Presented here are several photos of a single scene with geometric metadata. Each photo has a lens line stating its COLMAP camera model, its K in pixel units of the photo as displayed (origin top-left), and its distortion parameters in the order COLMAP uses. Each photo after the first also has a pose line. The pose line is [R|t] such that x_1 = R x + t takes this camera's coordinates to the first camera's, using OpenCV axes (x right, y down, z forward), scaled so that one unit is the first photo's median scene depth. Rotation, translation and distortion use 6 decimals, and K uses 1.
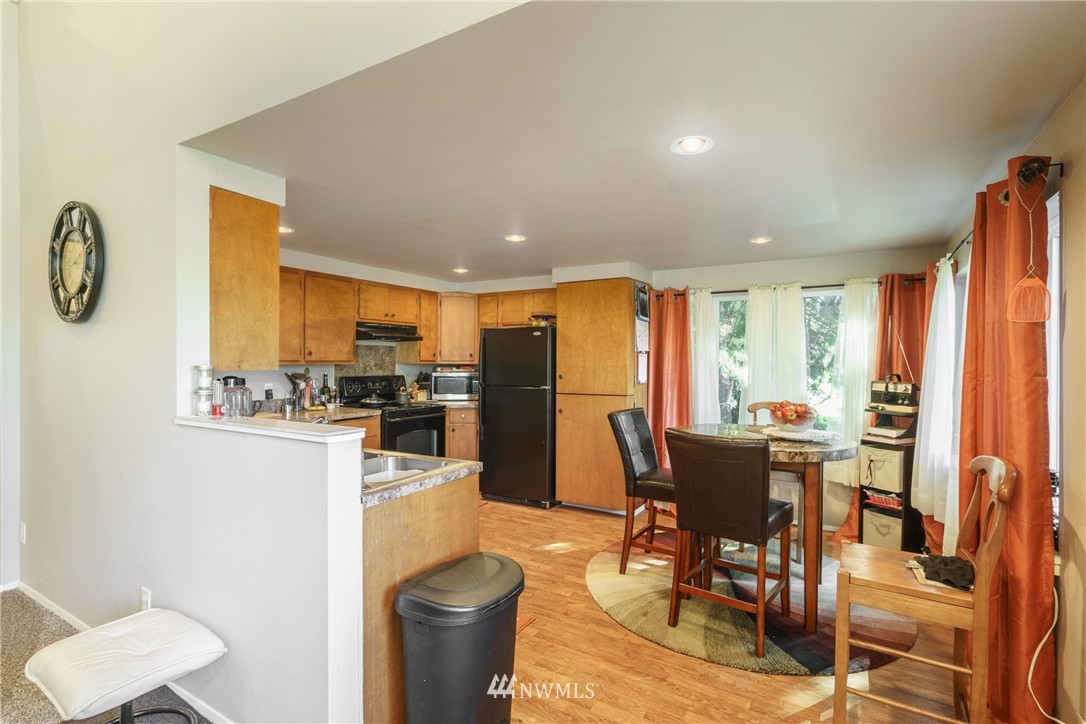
lens RADIAL K [[519.1, 0, 542.5], [0, 519.1, 362.2], [0, 0, 1]] dist [0.005239, 0.000785]
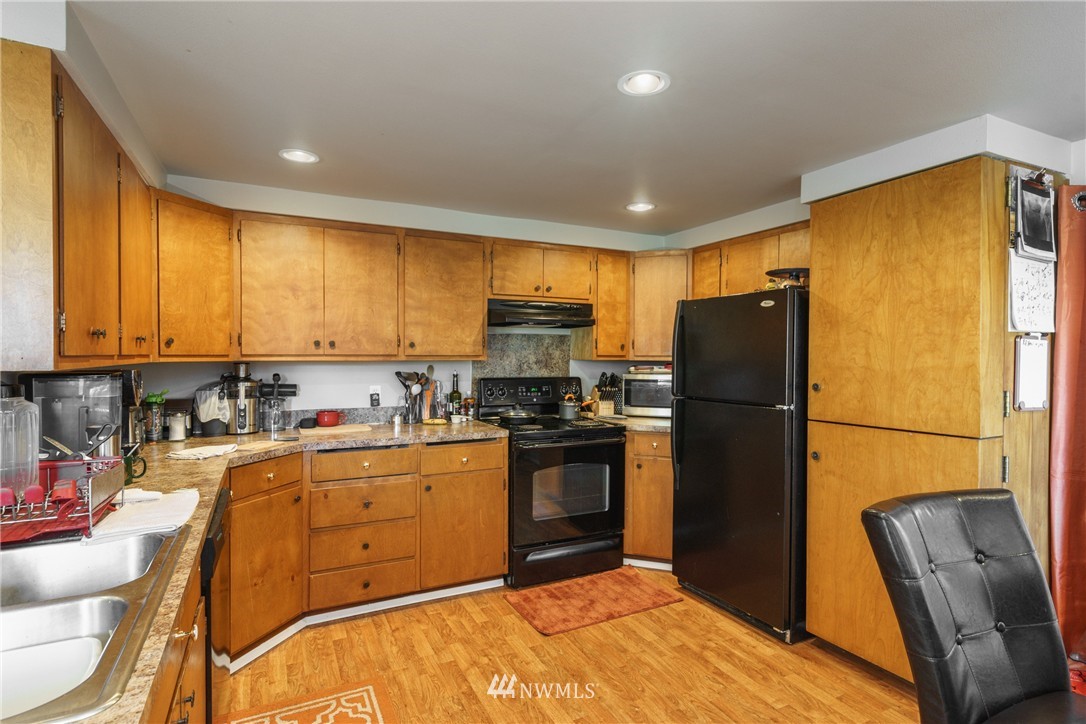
lens RADIAL K [[558.1, 0, 542.8], [0, 558.1, 361.5], [0, 0, 1]] dist [0.002138, 0.002681]
pose [[0.844005, 0.004974, -0.536312, 0.101124], [-0.002604, 0.999983, 0.005177, 0.001002], [0.536329, -0.002972, 0.844004, 0.405592]]
